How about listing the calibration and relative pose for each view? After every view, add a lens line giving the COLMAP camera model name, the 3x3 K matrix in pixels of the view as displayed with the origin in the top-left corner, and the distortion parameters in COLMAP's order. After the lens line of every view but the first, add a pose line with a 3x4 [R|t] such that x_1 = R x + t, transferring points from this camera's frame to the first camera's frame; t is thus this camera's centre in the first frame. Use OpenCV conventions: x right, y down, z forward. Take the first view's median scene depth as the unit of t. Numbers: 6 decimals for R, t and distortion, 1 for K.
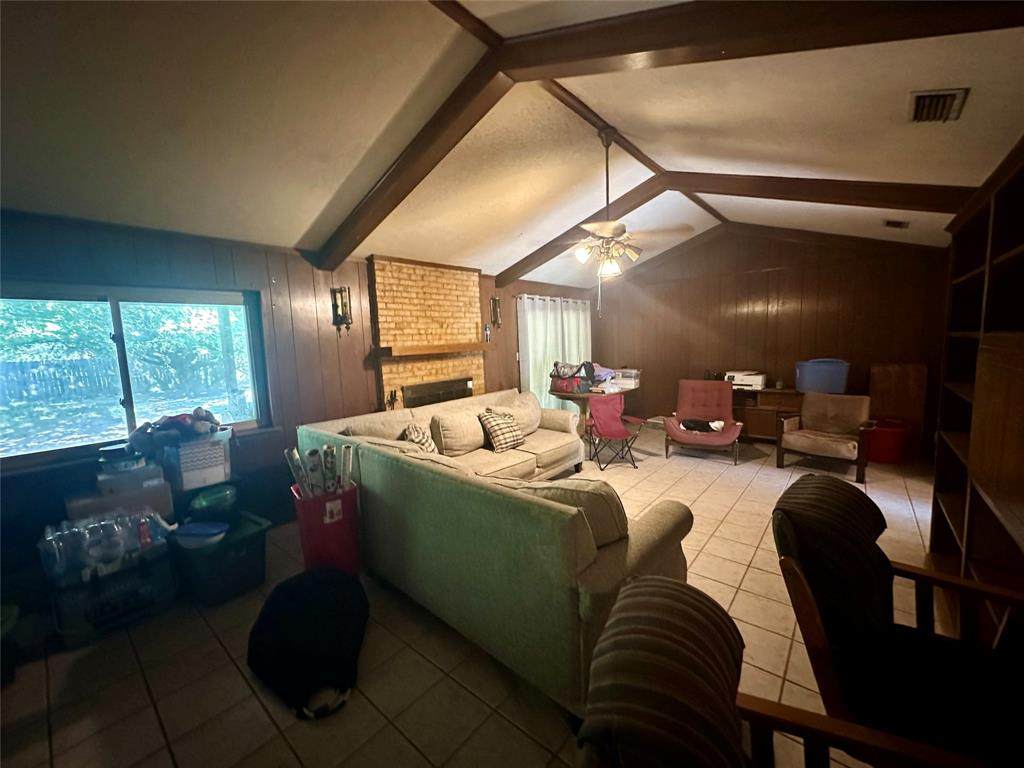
lens RADIAL K [[408.2, 0, 511.0], [0, 408.2, 382.9], [0, 0, 1]] dist [-0.004461, 0.000635]
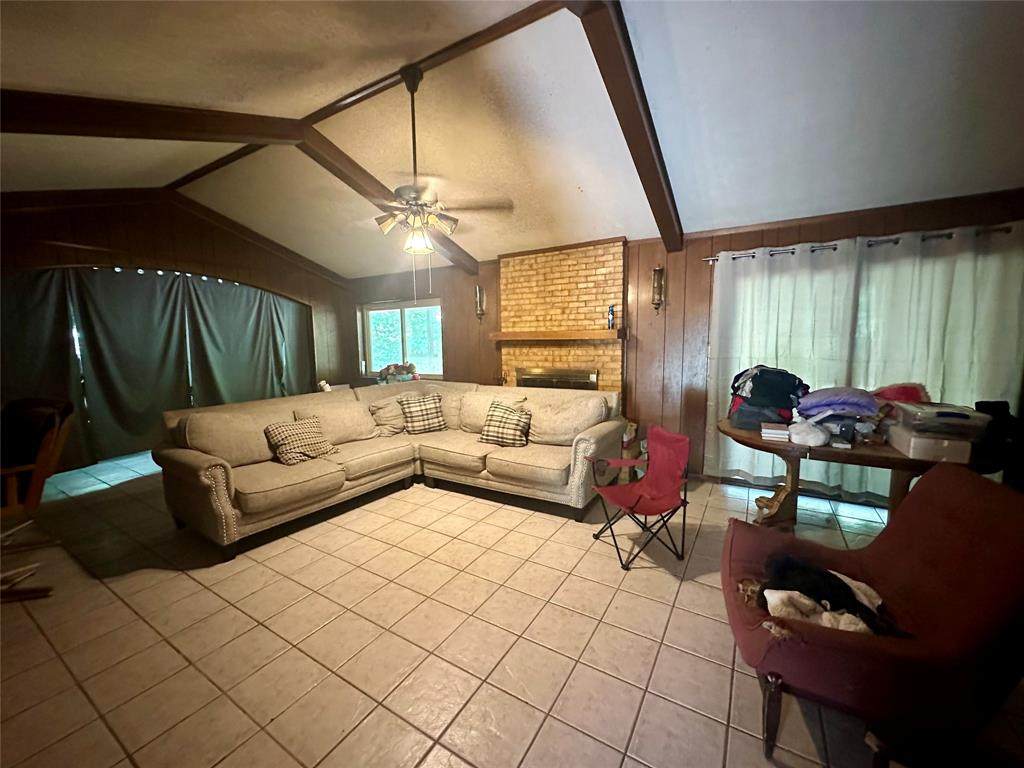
lens RADIAL K [[408.2, 0, 511.3], [0, 408.2, 382.0], [0, 0, 1]] dist [-0.004461, 0.000635]
pose [[0.164328, 0.146600, -0.975451, 0.801875], [-0.092209, 0.986847, 0.132778, -0.096997], [0.982086, 0.068126, 0.175685, 0.760628]]
